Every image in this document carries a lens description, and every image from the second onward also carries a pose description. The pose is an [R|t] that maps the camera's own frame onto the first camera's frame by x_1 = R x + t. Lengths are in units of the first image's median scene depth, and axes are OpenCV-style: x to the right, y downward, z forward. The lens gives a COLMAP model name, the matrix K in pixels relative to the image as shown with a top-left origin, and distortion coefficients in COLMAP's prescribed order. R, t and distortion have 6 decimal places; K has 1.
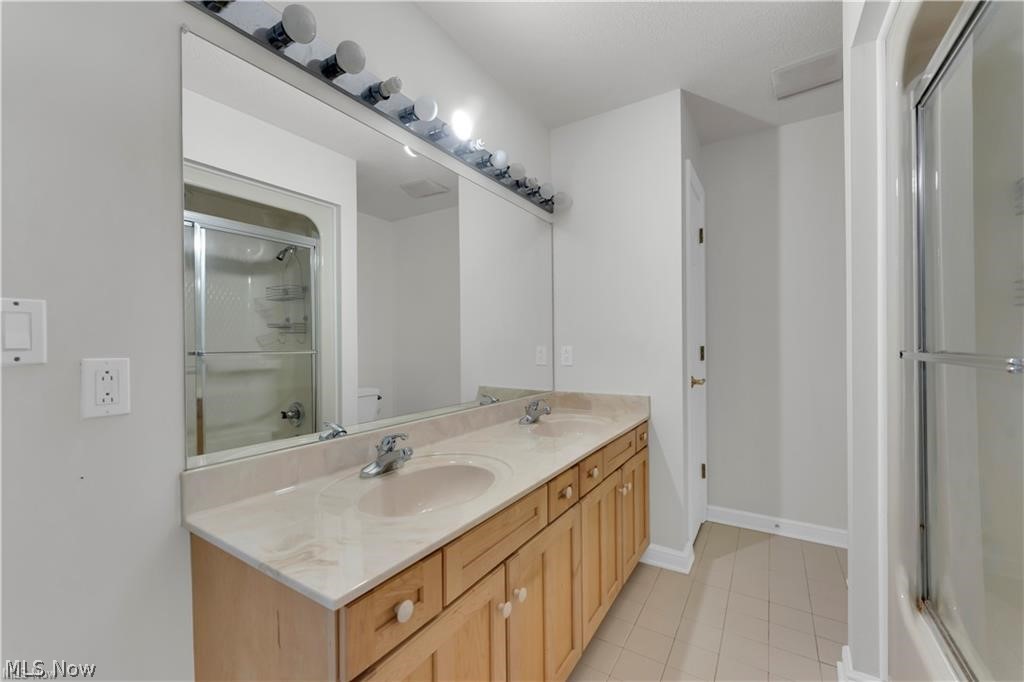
lens RADIAL K [[413.3, 0, 506.9], [0, 413.3, 347.6], [0, 0, 1]] dist [0.002181, 0.000732]
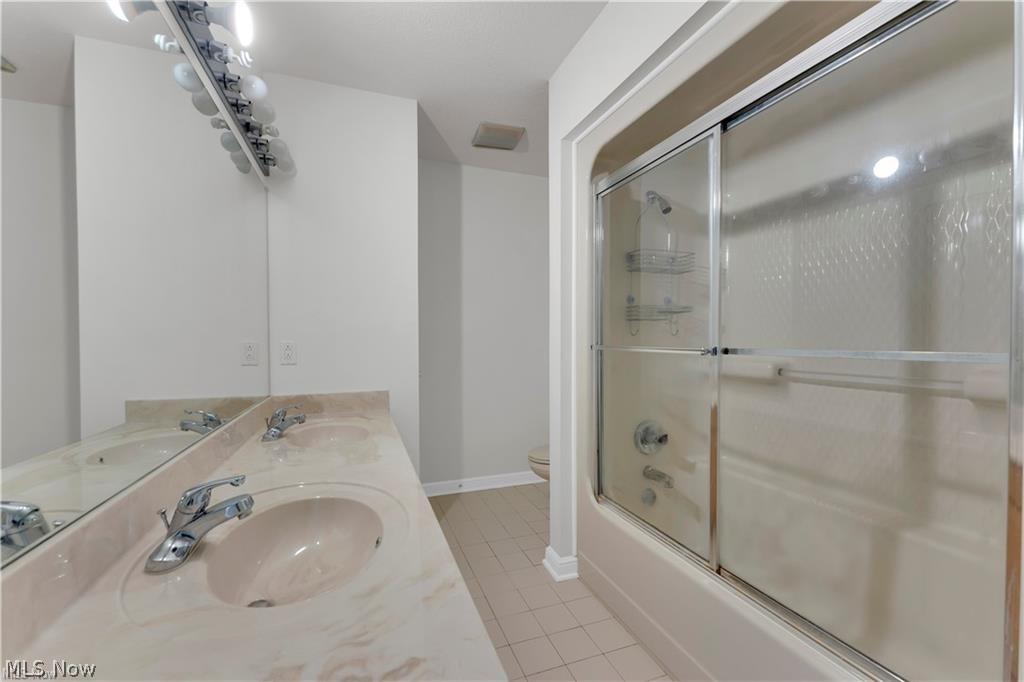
lens RADIAL K [[413.3, 0, 507.2], [0, 413.3, 345.1], [0, 0, 1]] dist [0.002181, 0.000732]
pose [[0.604686, -0.004048, 0.796454, -0.310983], [-0.001264, 0.999981, 0.006042, -0.000199], [-0.796463, -0.004661, 0.604669, 0.170579]]
